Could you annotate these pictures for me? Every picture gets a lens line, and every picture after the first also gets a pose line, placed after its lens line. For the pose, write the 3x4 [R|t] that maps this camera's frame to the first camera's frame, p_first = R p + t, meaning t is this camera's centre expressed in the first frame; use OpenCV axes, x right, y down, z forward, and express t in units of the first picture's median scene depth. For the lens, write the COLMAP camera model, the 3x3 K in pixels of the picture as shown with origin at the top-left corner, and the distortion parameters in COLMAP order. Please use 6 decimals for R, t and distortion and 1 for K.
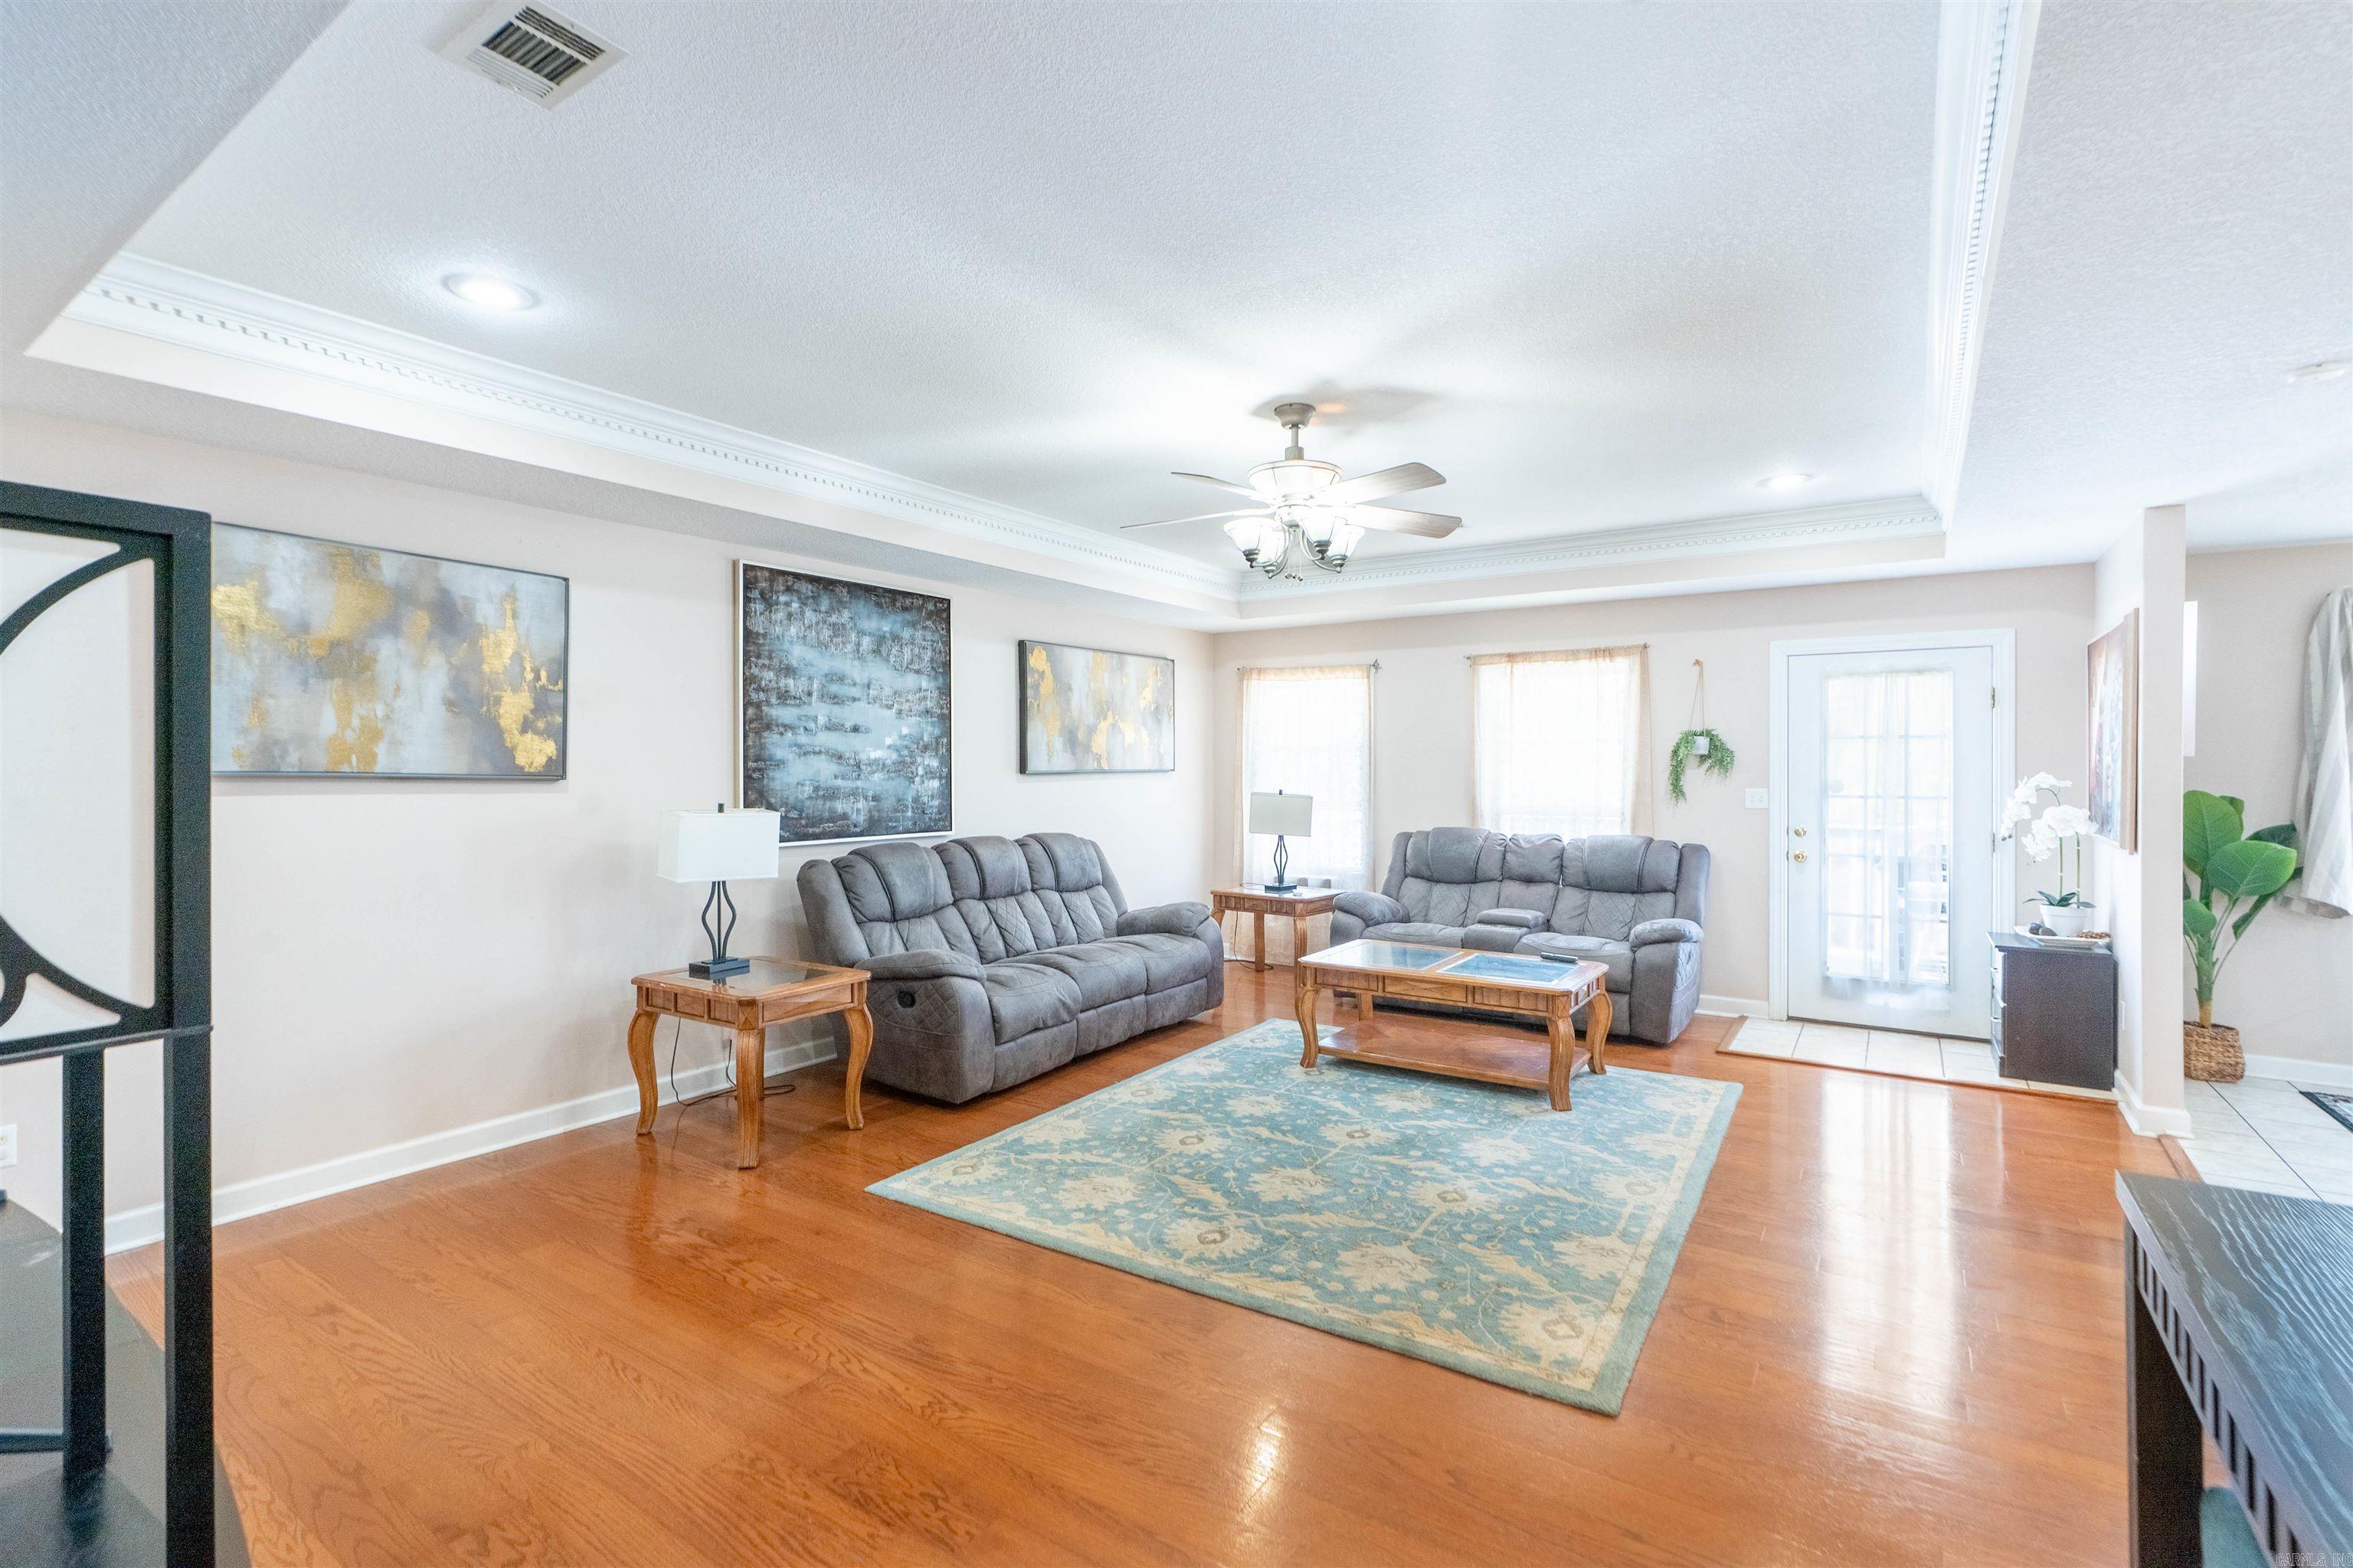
lens RADIAL K [[1091.7, 0, 1175.9], [0, 1091.7, 761.1], [0, 0, 1]] dist [-0.011333, 0.002586]
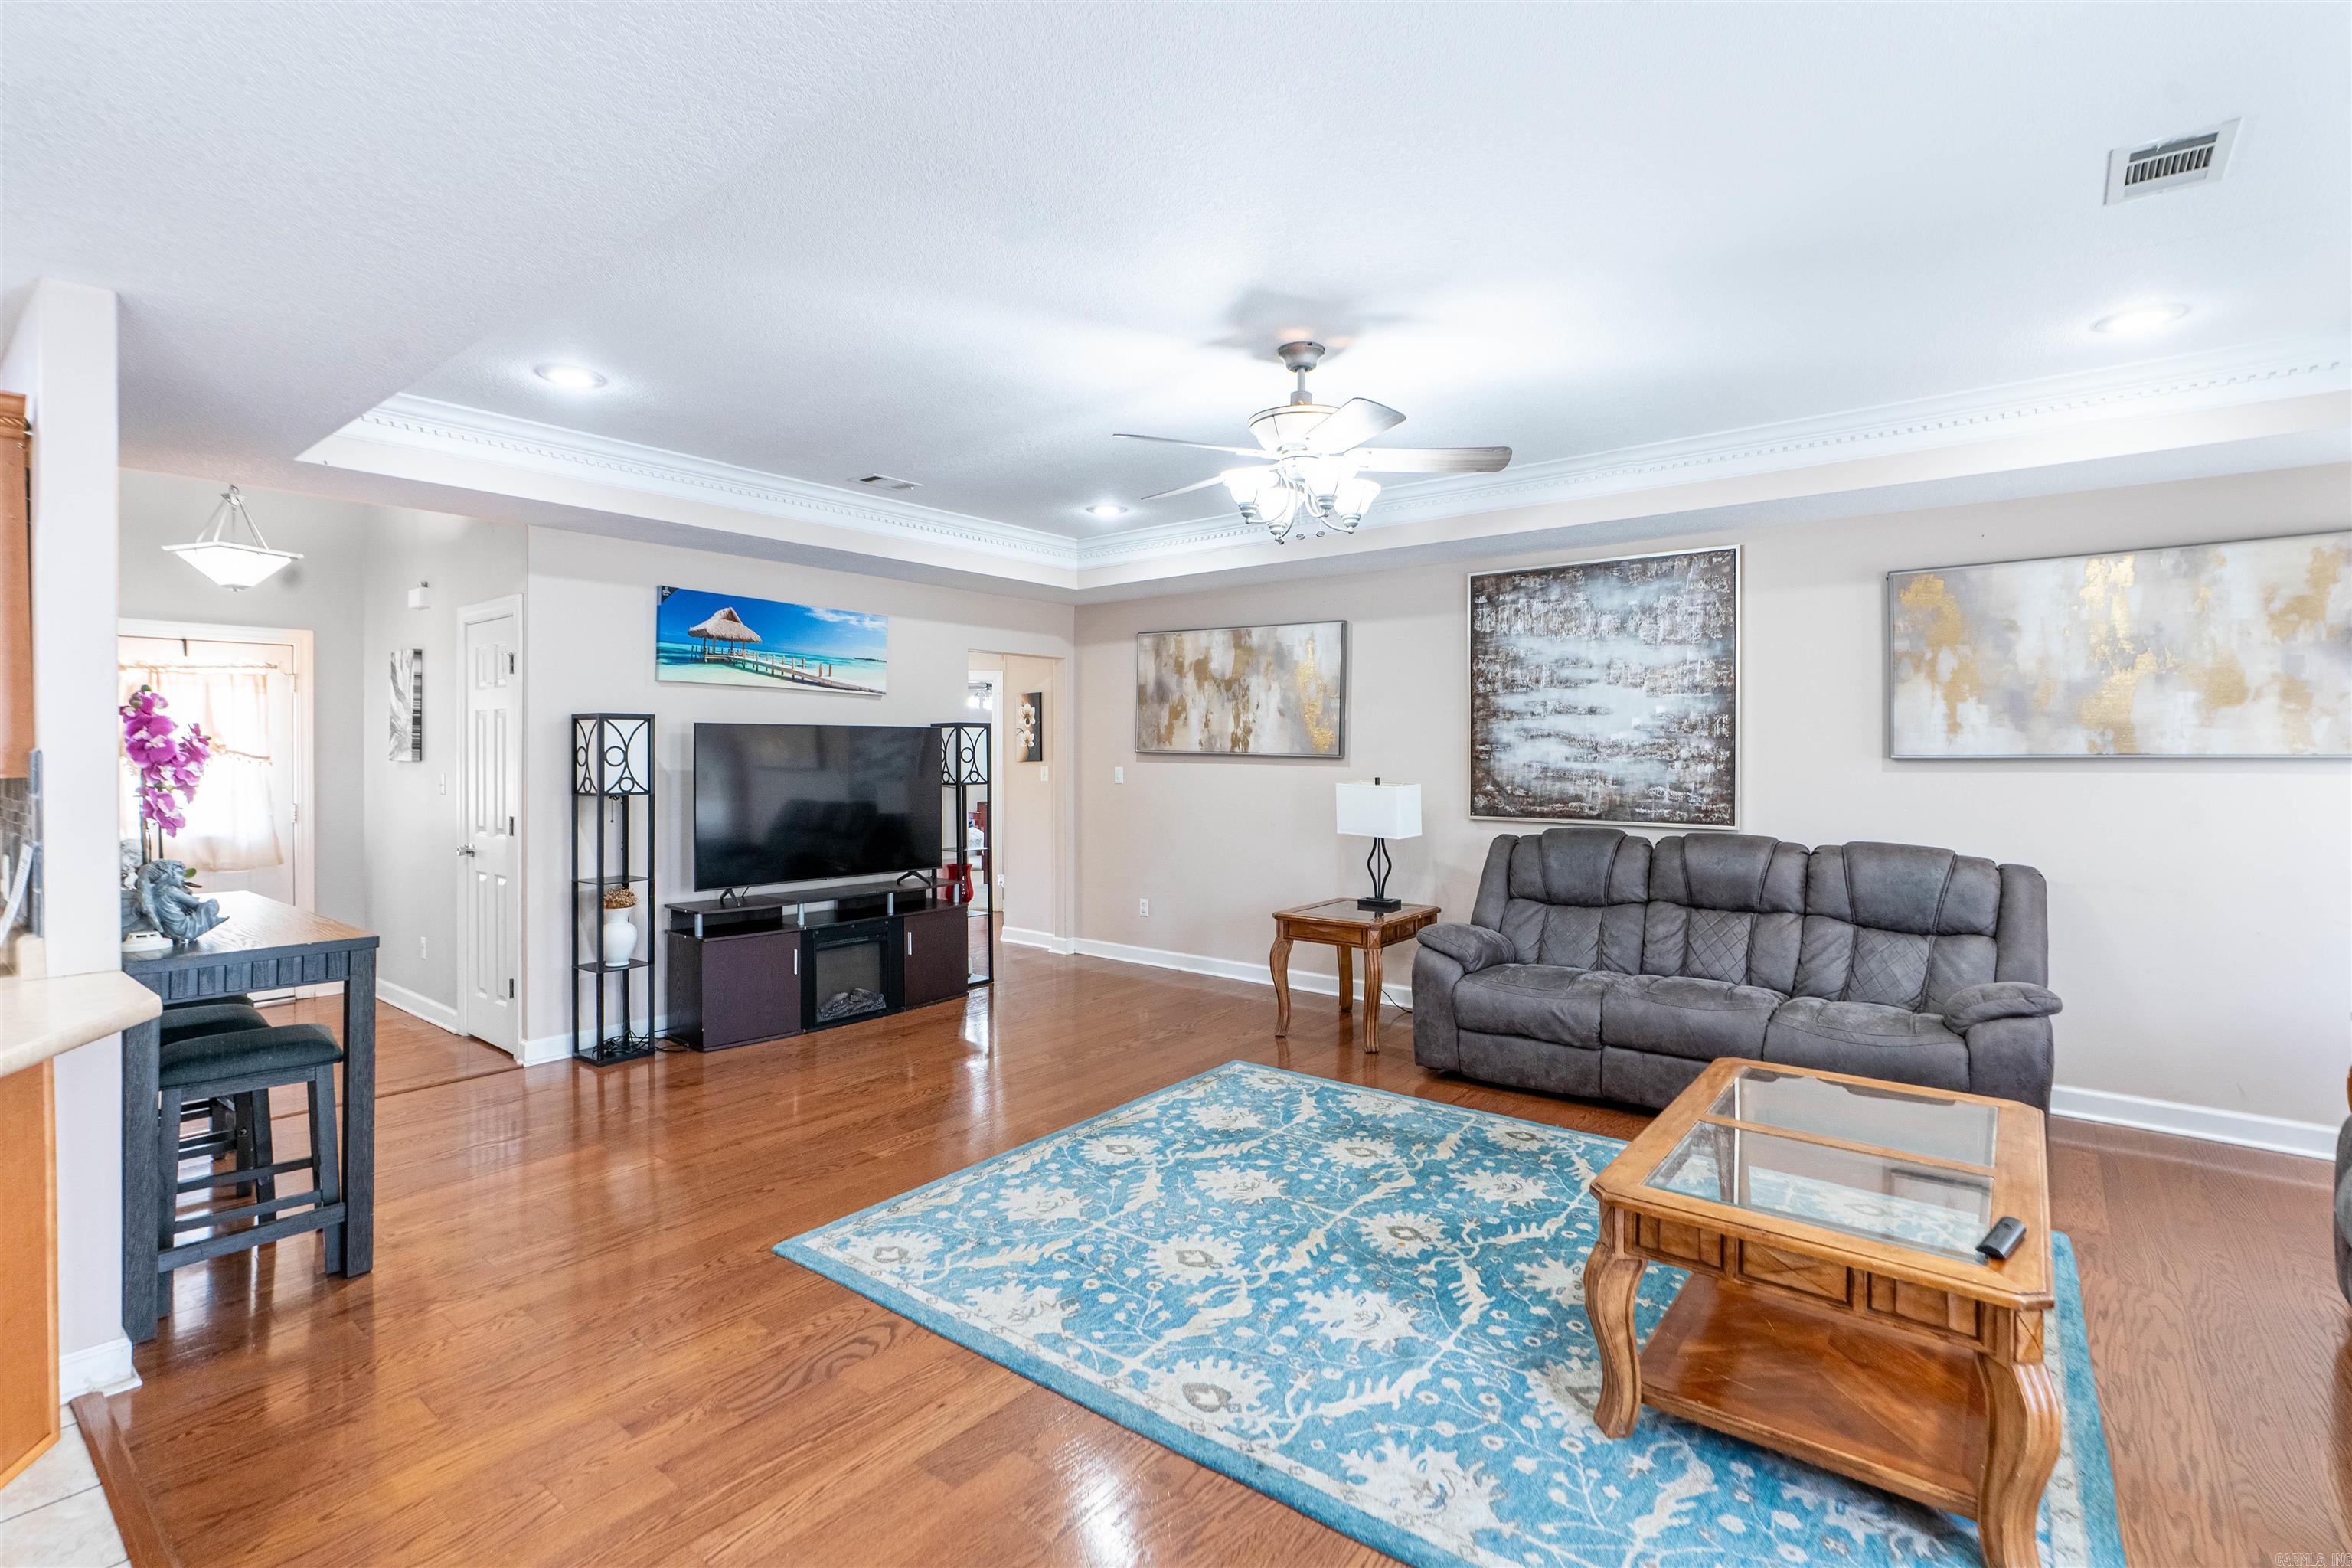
lens RADIAL K [[1091.2, 0, 1153.5], [0, 1091.2, 753.1], [0, 0, 1]] dist [-0.011333, 0.002586]
pose [[-0.096657, 0.004595, -0.995307, 0.848701], [0.006790, 0.999969, 0.003958, 0.002463], [0.995295, -0.006376, -0.096685, 0.813318]]
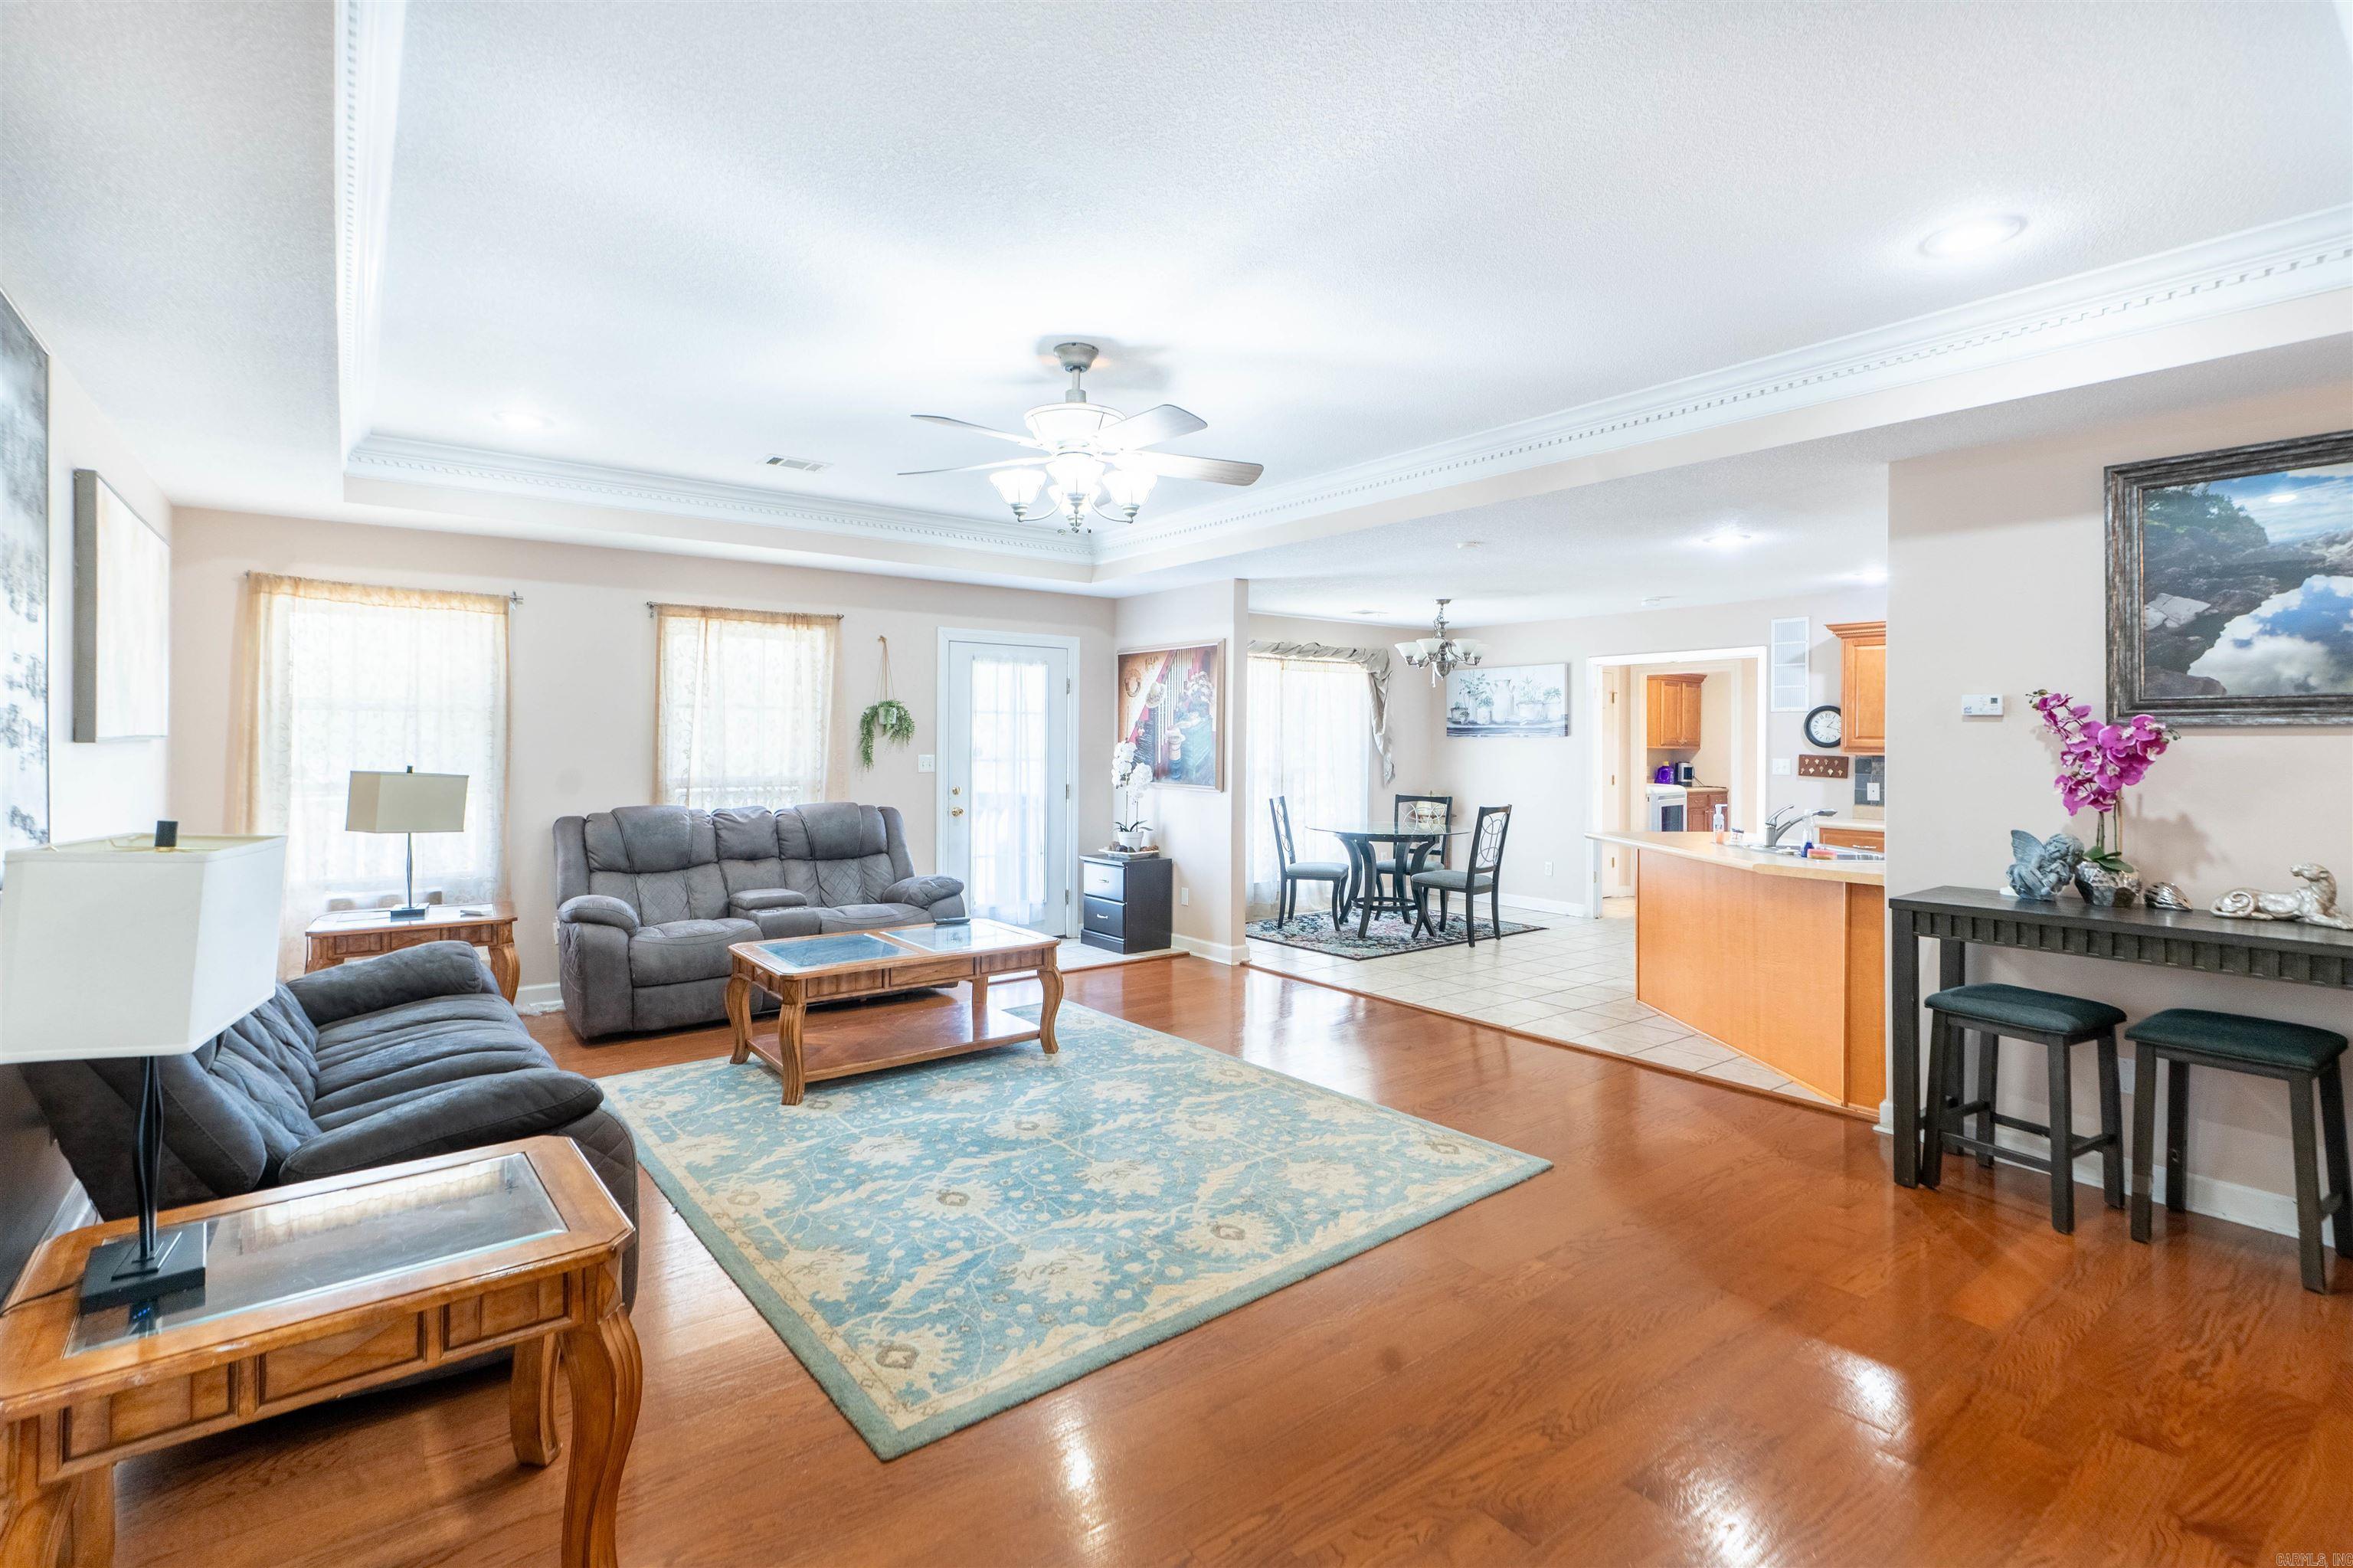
lens RADIAL K [[1091.7, 0, 1171.8], [0, 1091.7, 712.3], [0, 0, 1]] dist [-0.011333, 0.002586]
pose [[0.310410, 0.024778, 0.950280, -0.630205], [-0.010671, 0.999688, -0.022581, 0.004678], [-0.950543, -0.003131, 0.310577, 0.532024]]
